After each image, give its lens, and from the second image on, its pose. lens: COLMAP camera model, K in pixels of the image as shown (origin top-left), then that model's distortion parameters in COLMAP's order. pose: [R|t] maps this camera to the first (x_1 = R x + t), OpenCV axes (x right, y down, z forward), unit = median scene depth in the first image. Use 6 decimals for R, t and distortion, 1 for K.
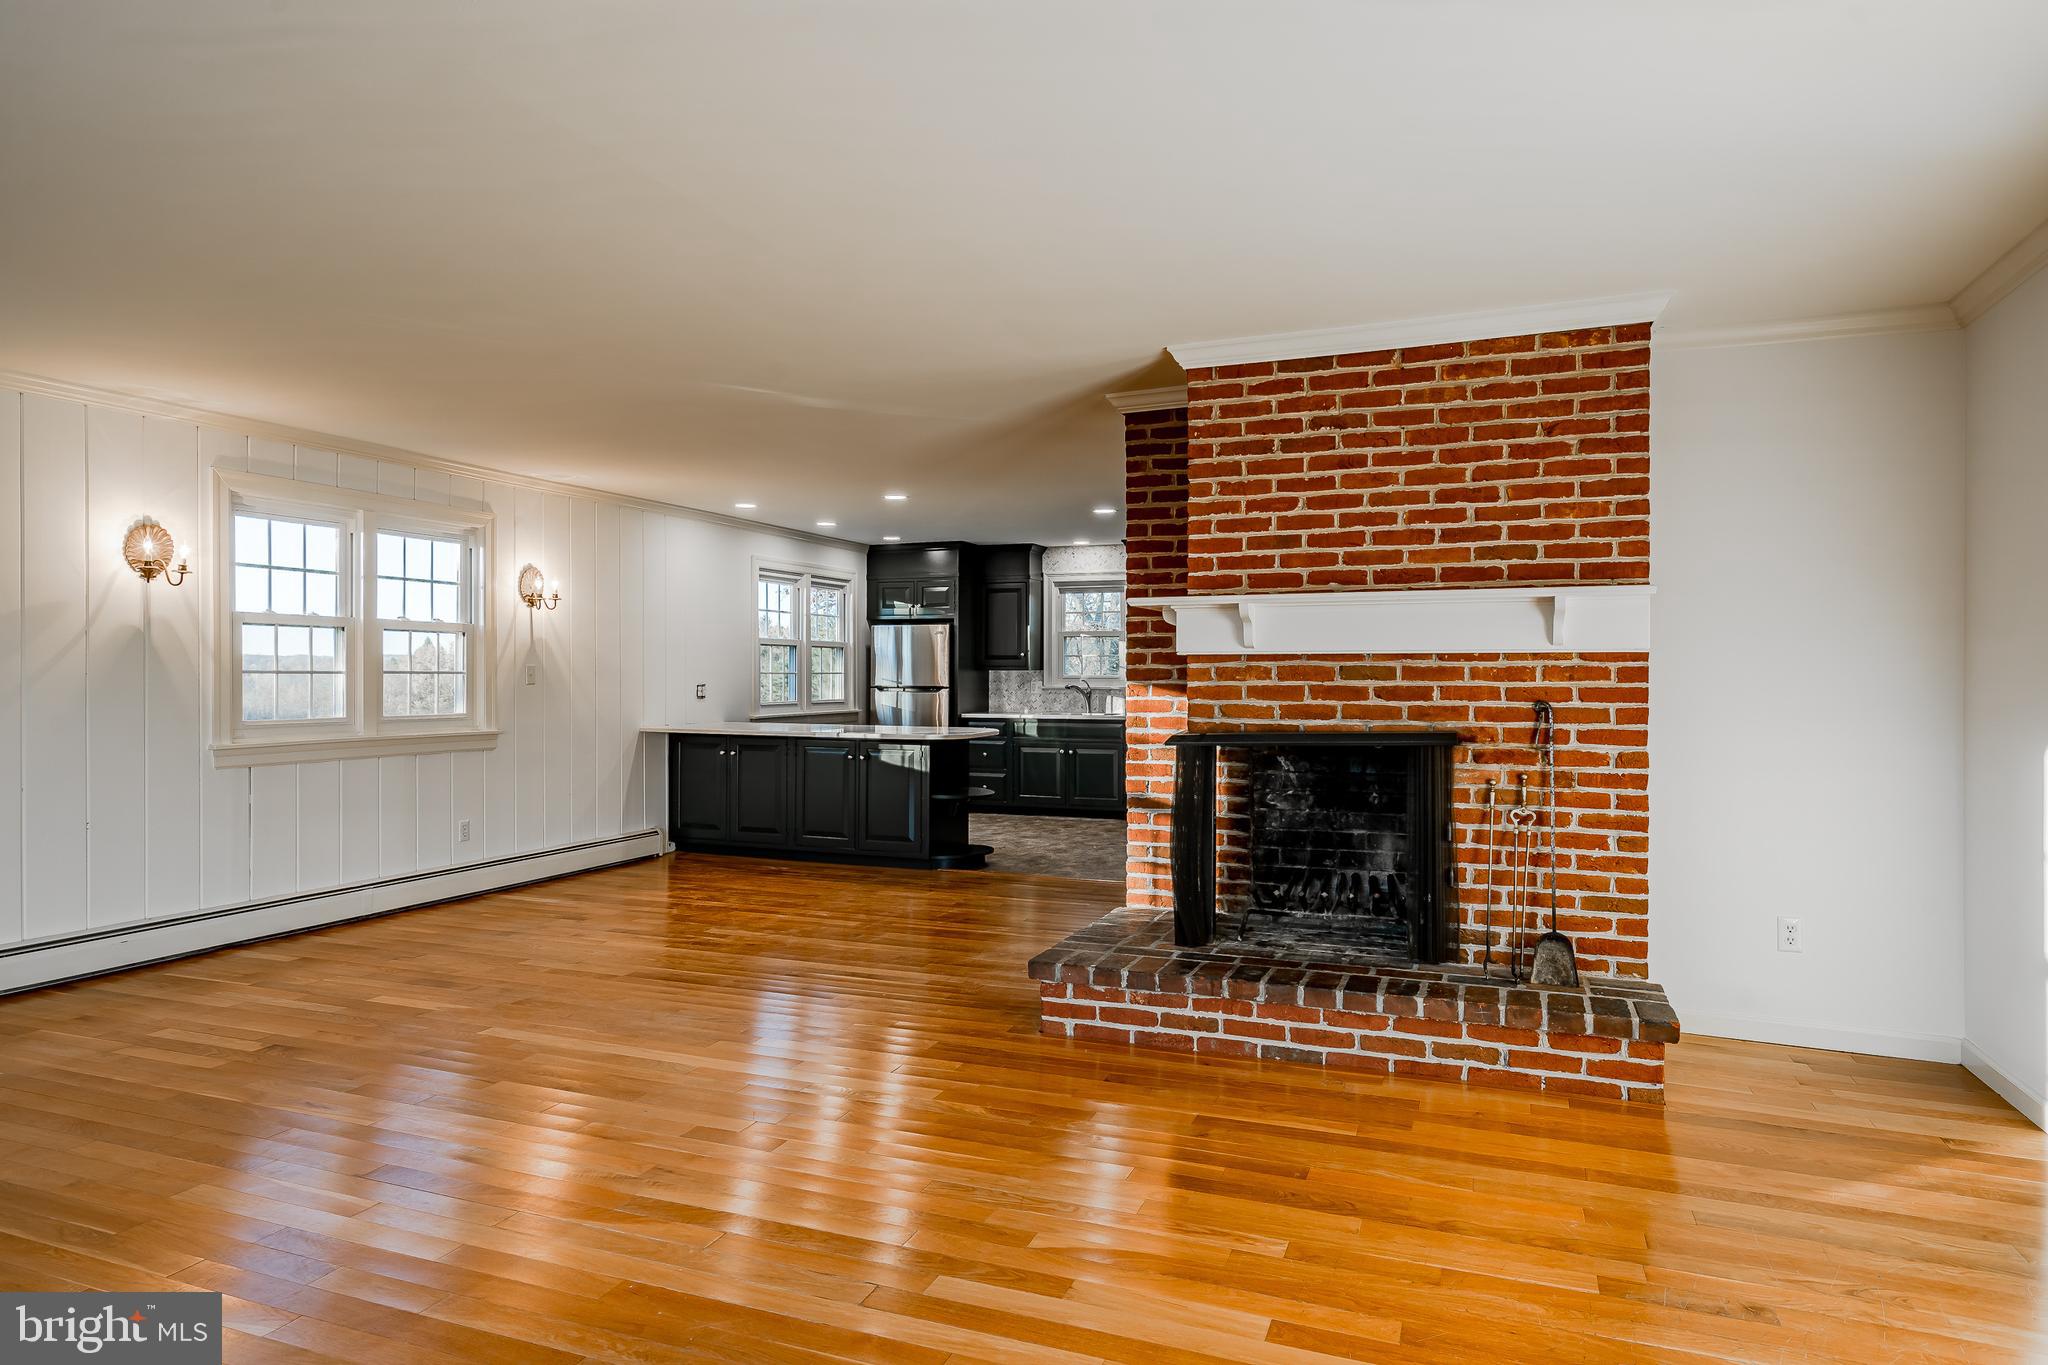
lens RADIAL K [[1218.2, 0, 1017.1], [0, 1218.2, 674.9], [0, 0, 1]] dist [0.007414, 0.001267]
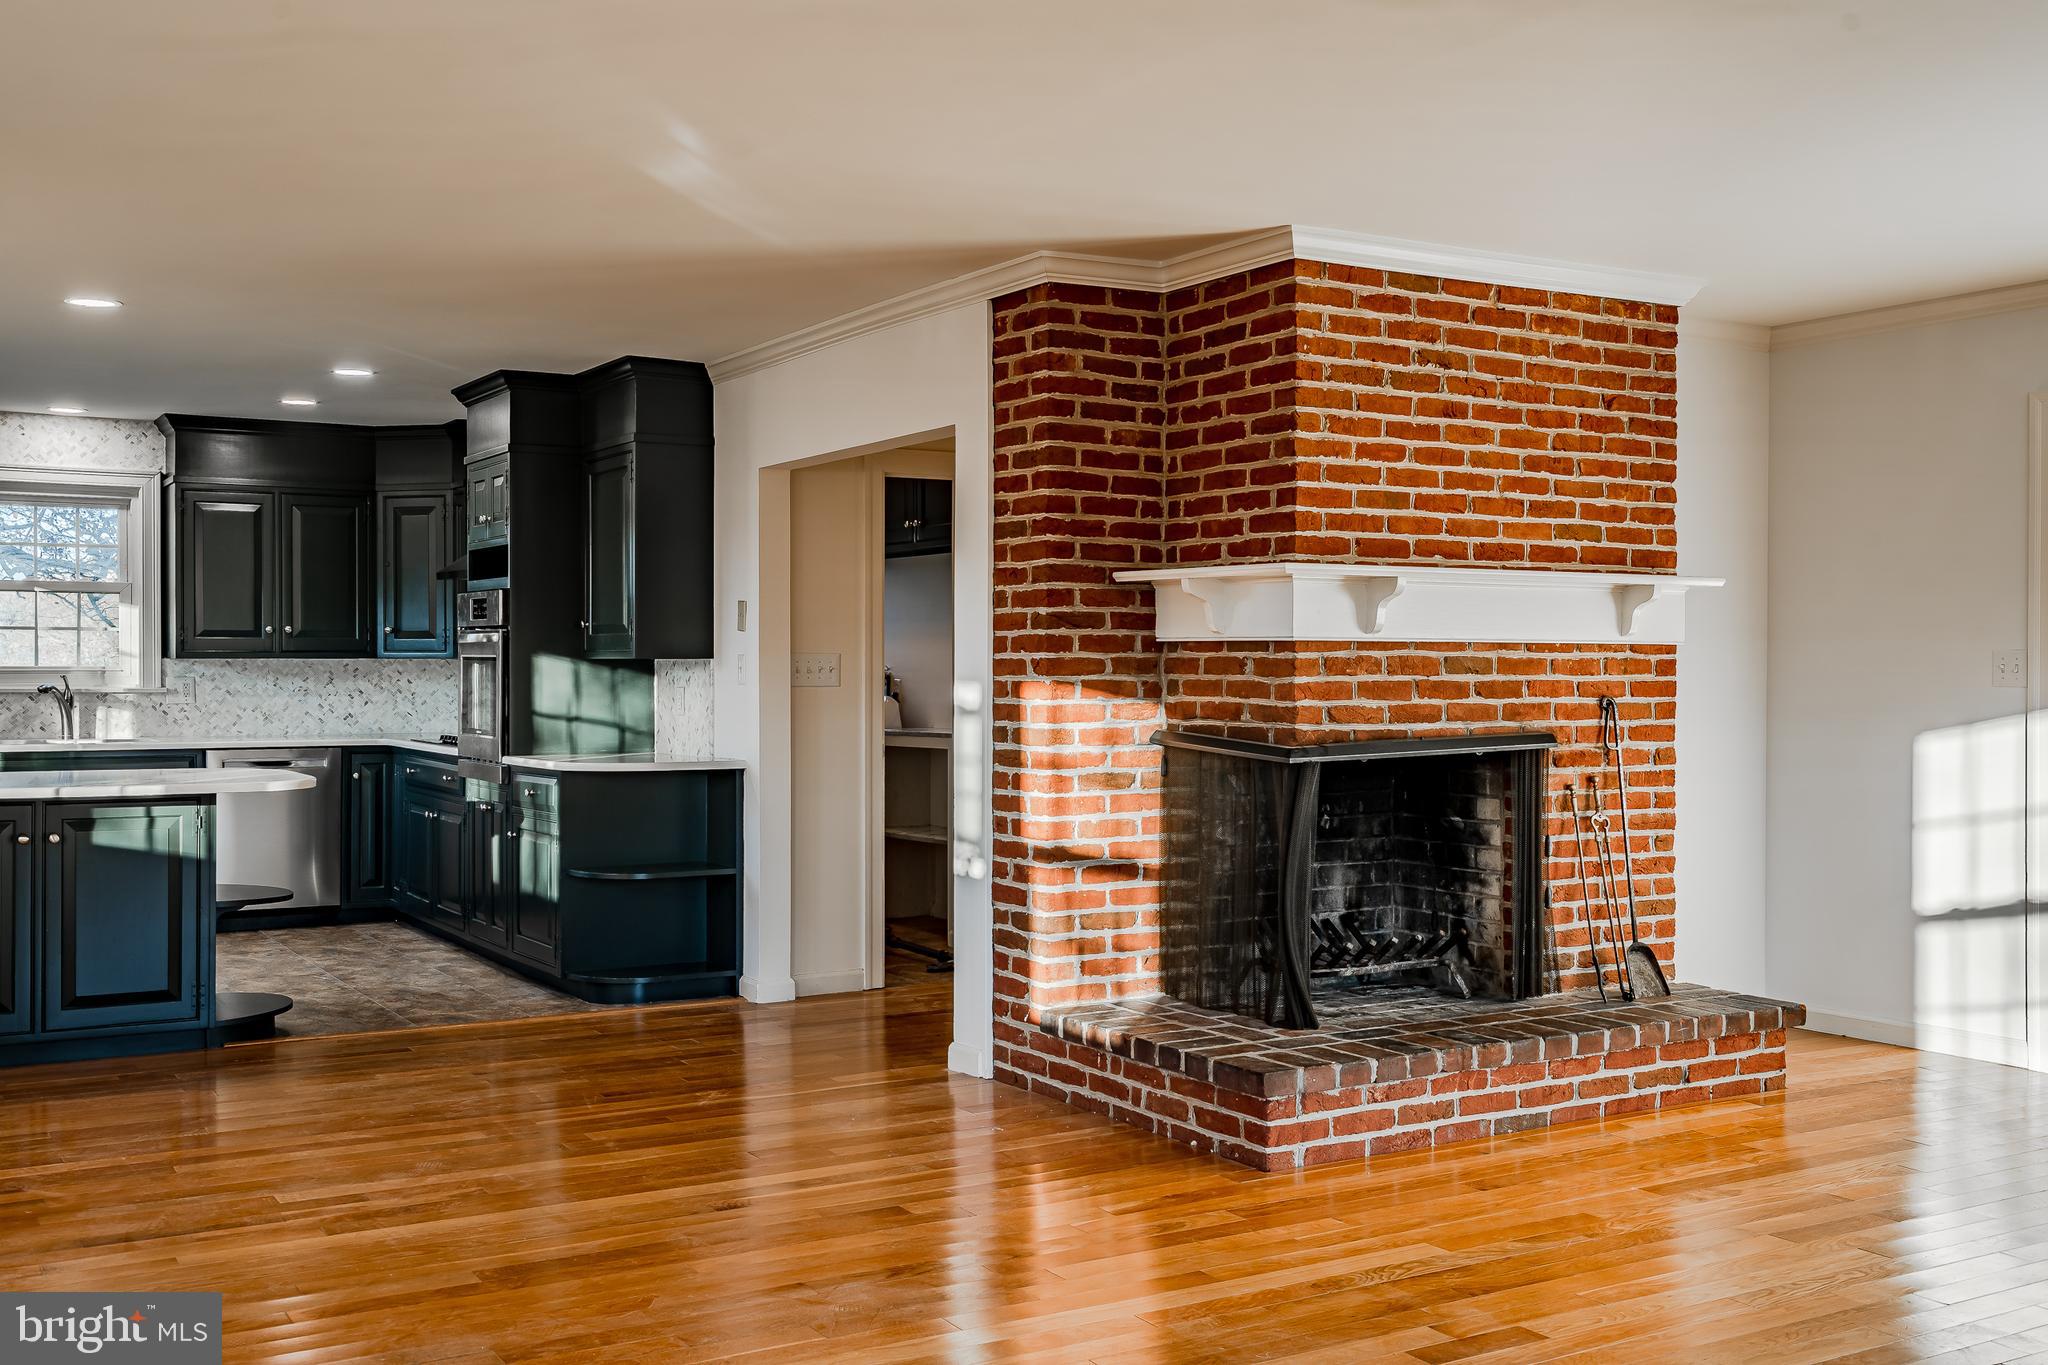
lens RADIAL K [[2020.9, 0, 1024.0], [0, 2020.9, 682.5], [0, 0, 1]] dist [0.002086, -0.000870]
pose [[0.606536, -0.005897, 0.795034, -0.973077], [-0.001261, 0.999964, 0.008378, -0.001201], [-0.795055, -0.006084, 0.606507, 0.390382]]
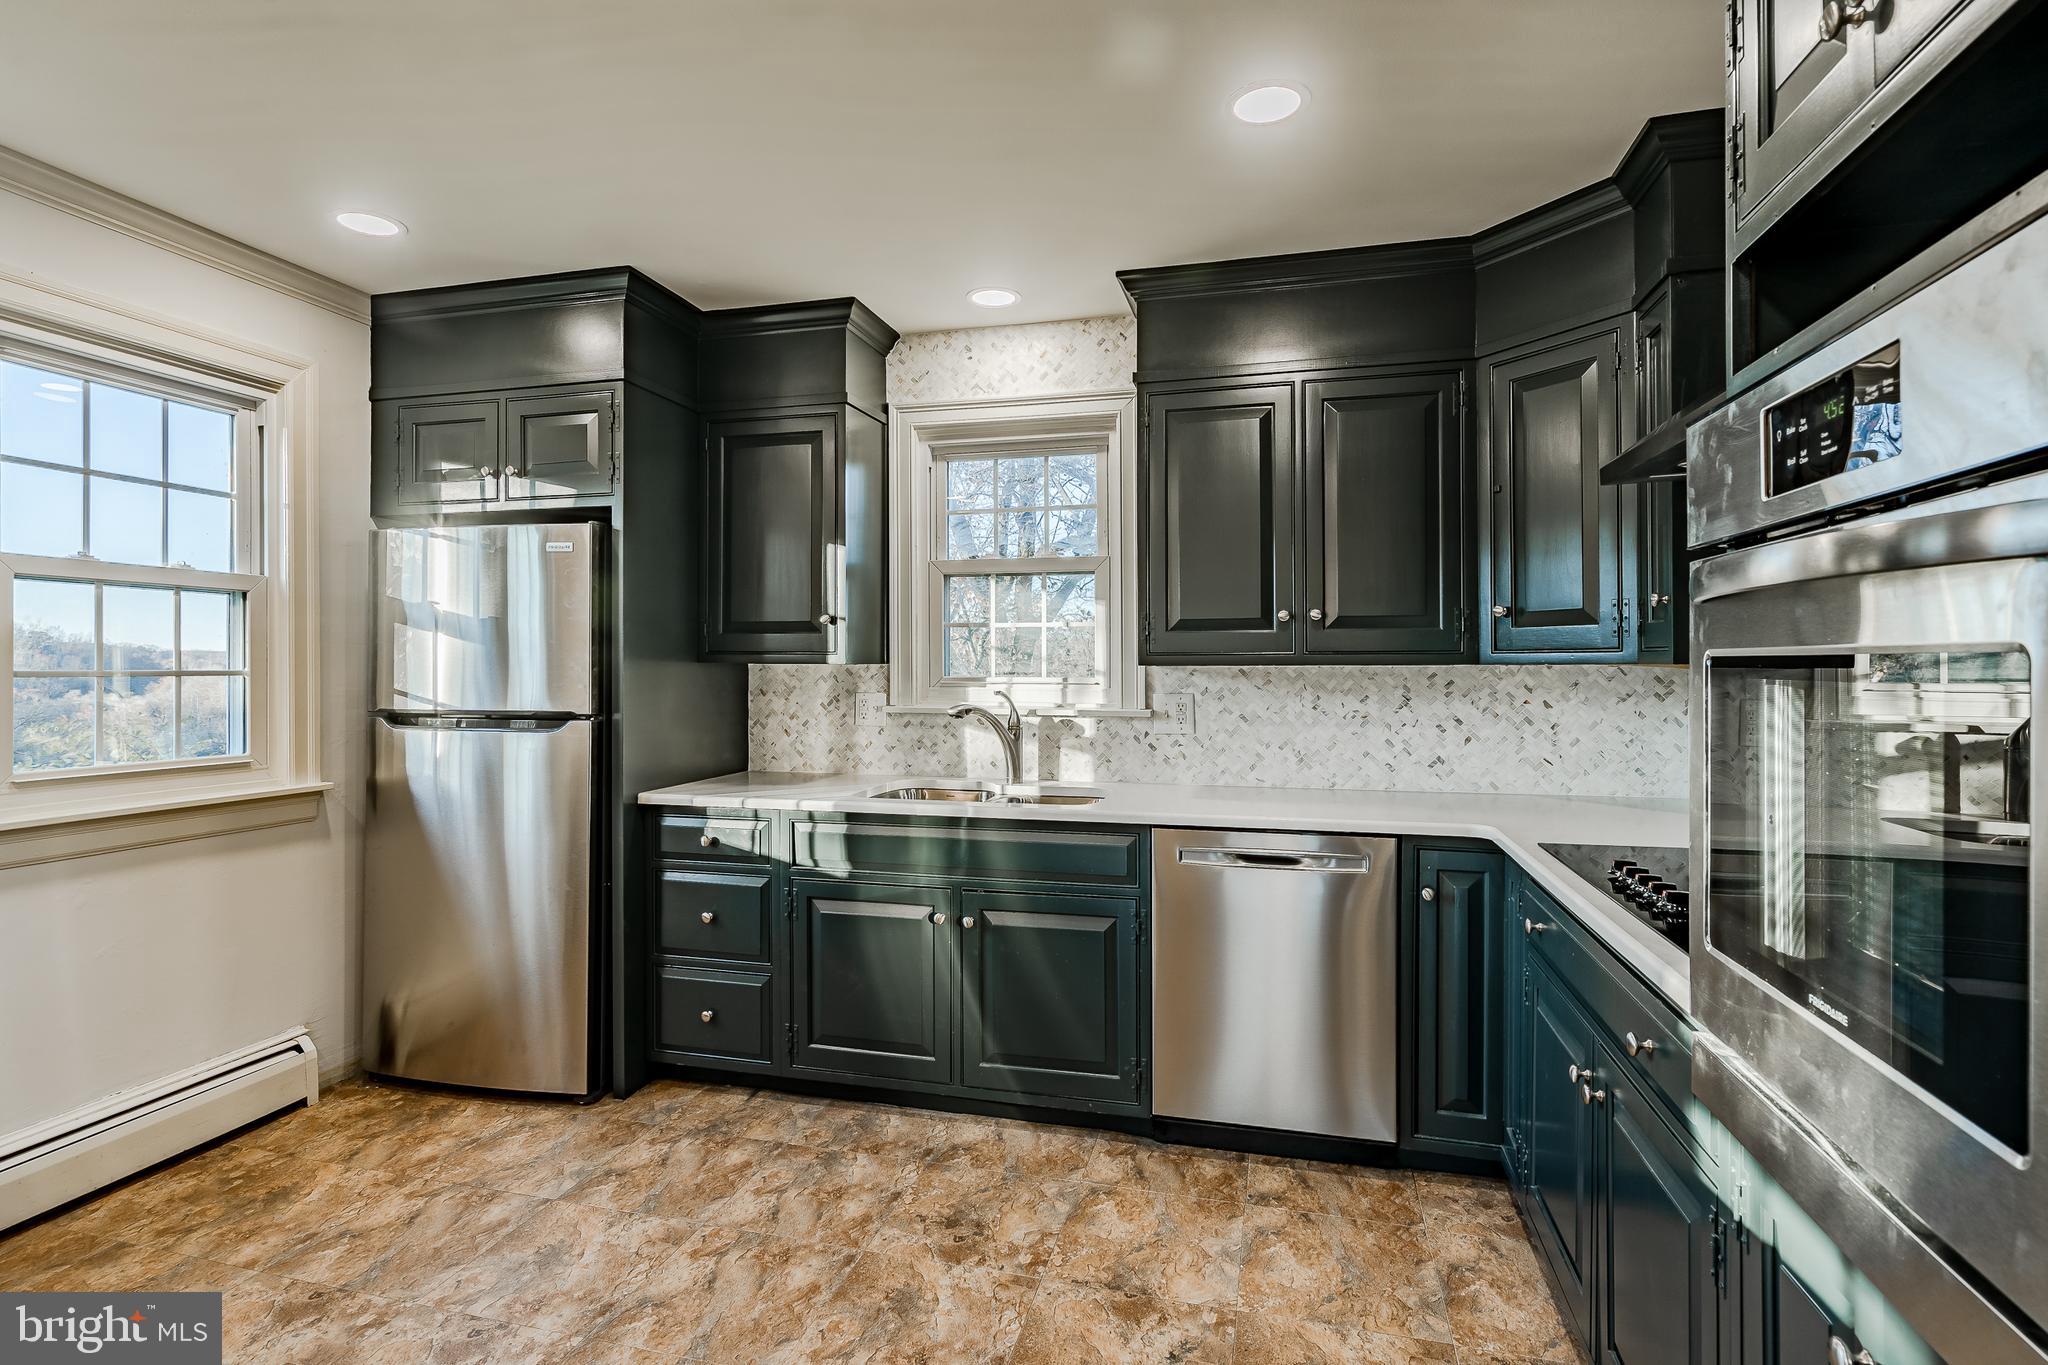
lens RADIAL K [[1011.4, 0, 1020.4], [0, 1011.4, 664.7], [0, 0, 1]] dist [-0.000612, 0.000952]
pose [[0.993166, 0.000656, 0.116712, 0.066894], [-0.000092, 0.999988, -0.004836, -0.005090], [-0.116714, 0.004793, 0.993154, 1.799986]]
